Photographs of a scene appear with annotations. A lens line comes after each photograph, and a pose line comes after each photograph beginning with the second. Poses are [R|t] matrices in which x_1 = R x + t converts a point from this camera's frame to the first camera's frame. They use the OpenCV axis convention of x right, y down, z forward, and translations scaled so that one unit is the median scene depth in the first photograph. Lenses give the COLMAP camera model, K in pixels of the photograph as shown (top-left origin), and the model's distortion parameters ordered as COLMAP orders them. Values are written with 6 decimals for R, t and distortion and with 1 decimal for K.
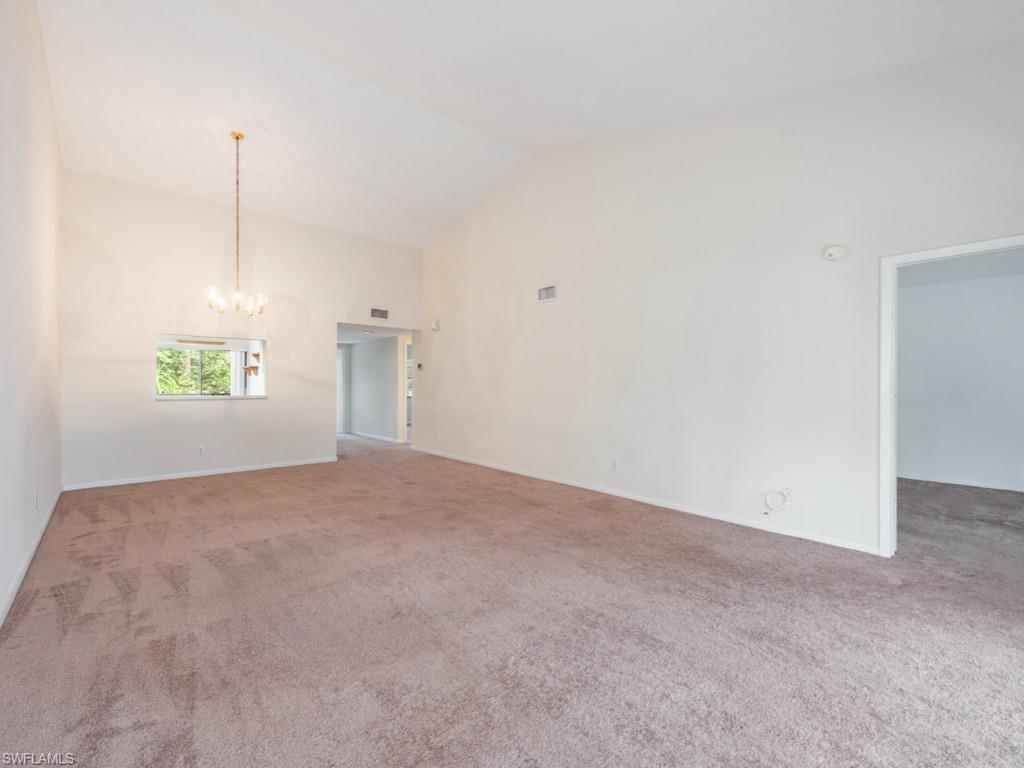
lens RADIAL K [[451.6, 0, 512.0], [0, 451.6, 384.0], [0, 0, 1]] dist [0.016017, -0.010951]
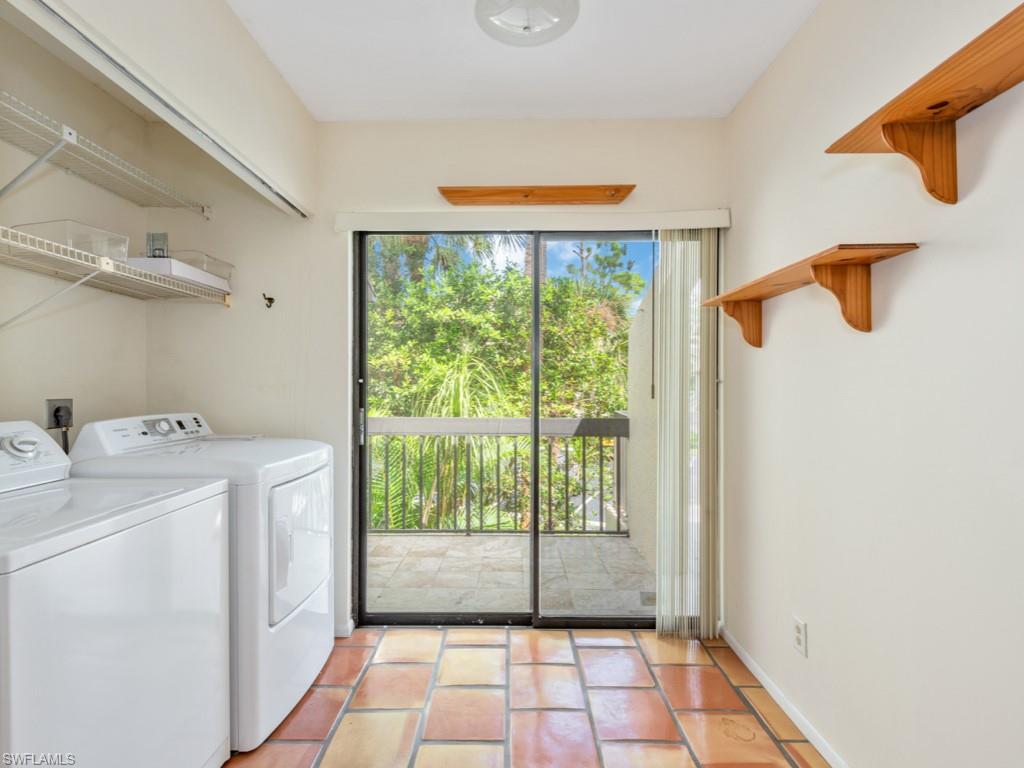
lens RADIAL K [[500.3, 0, 512.0], [0, 500.3, 384.0], [0, 0, 1]] dist [-0.001565, -0.000412]
pose [[0.747500, -0.001718, -0.664260, -0.435619], [-0.000931, 0.999993, -0.003634, -0.004037], [0.664262, 0.003335, 0.747493, 0.662543]]
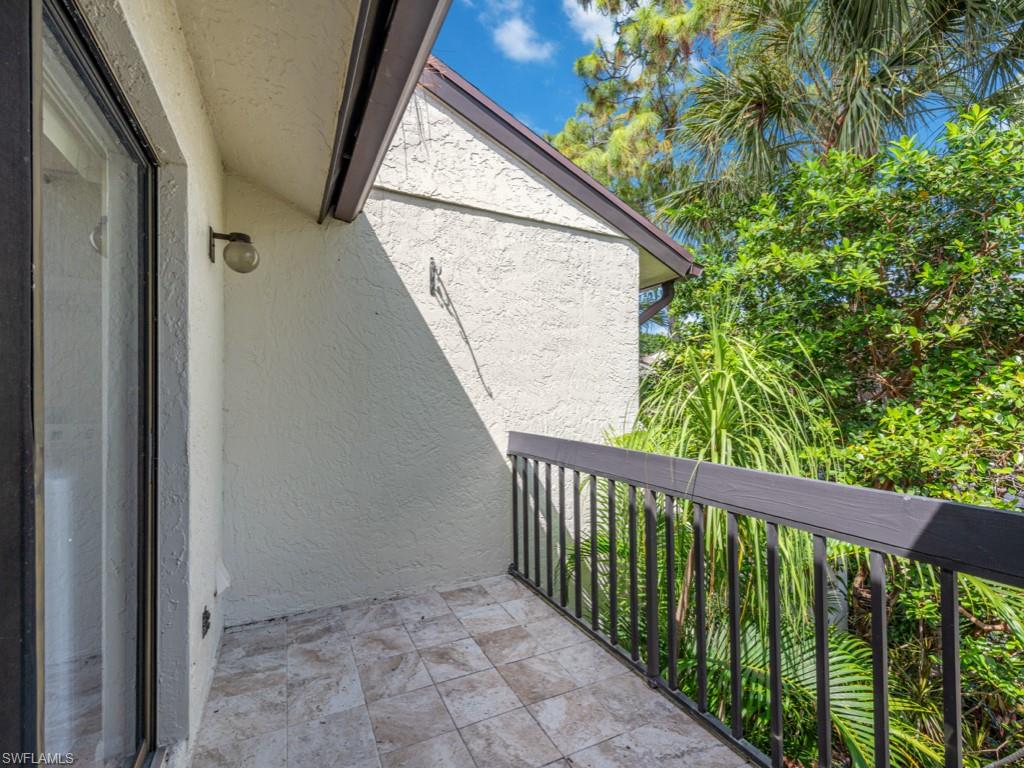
lens RADIAL K [[451.6, 0, 512.0], [0, 451.6, 384.0], [0, 0, 1]] dist [0.016017, -0.010951]
pose [[-0.261787, -0.008615, -0.965087, -0.554361], [0.008072, 0.999906, -0.011116, -0.005548], [0.965092, -0.010701, -0.261692, 0.991200]]
